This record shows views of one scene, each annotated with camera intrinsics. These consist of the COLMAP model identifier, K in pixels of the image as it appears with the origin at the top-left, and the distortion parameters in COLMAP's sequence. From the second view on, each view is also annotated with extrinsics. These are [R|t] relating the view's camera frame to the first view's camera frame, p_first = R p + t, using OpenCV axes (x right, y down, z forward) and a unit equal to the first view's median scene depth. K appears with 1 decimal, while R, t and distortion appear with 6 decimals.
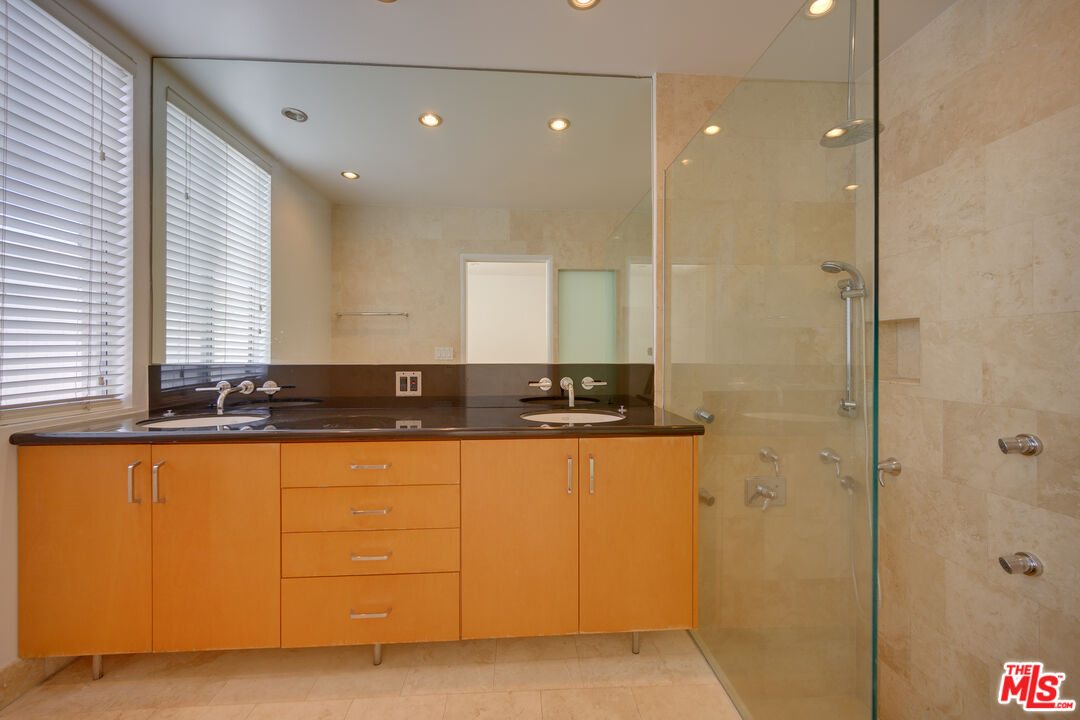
lens RADIAL K [[430.6, 0, 545.1], [0, 430.6, 349.9], [0, 0, 1]] dist [0.001796, -0.000313]
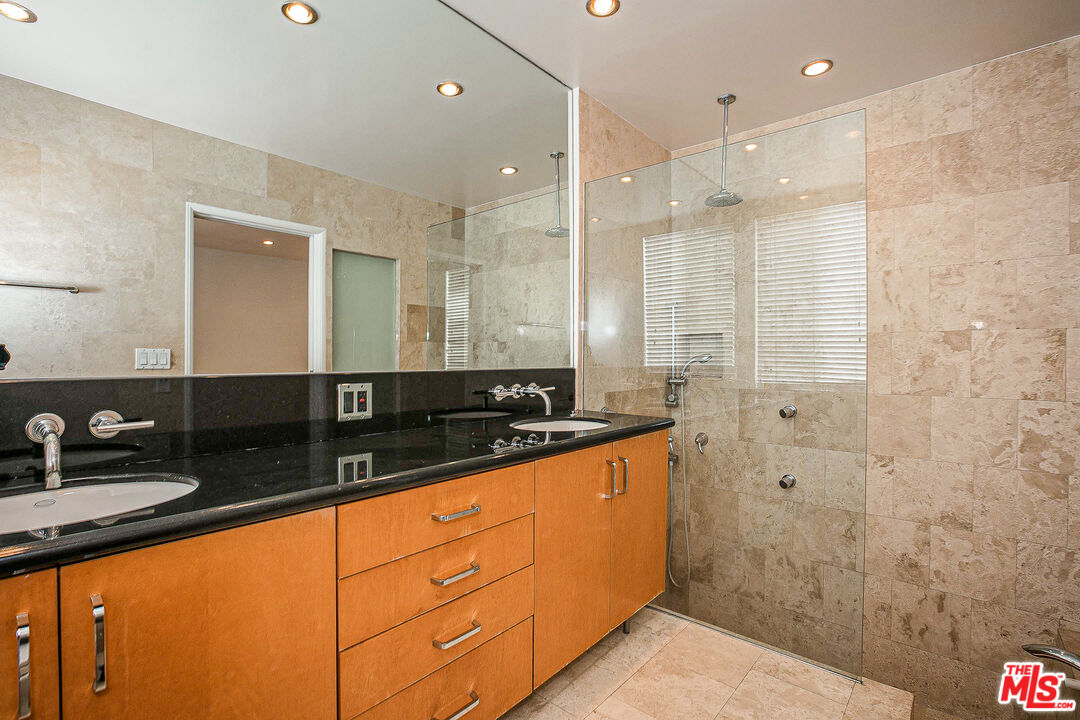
lens RADIAL K [[495.8, 0, 548.1], [0, 495.8, 361.5], [0, 0, 1]] dist [-0.036668, 0.003170]
pose [[0.697939, -0.003464, 0.716149, -0.677702], [-0.004565, 0.999946, 0.009286, 0.006573], [-0.716143, -0.009750, 0.697885, 0.238563]]
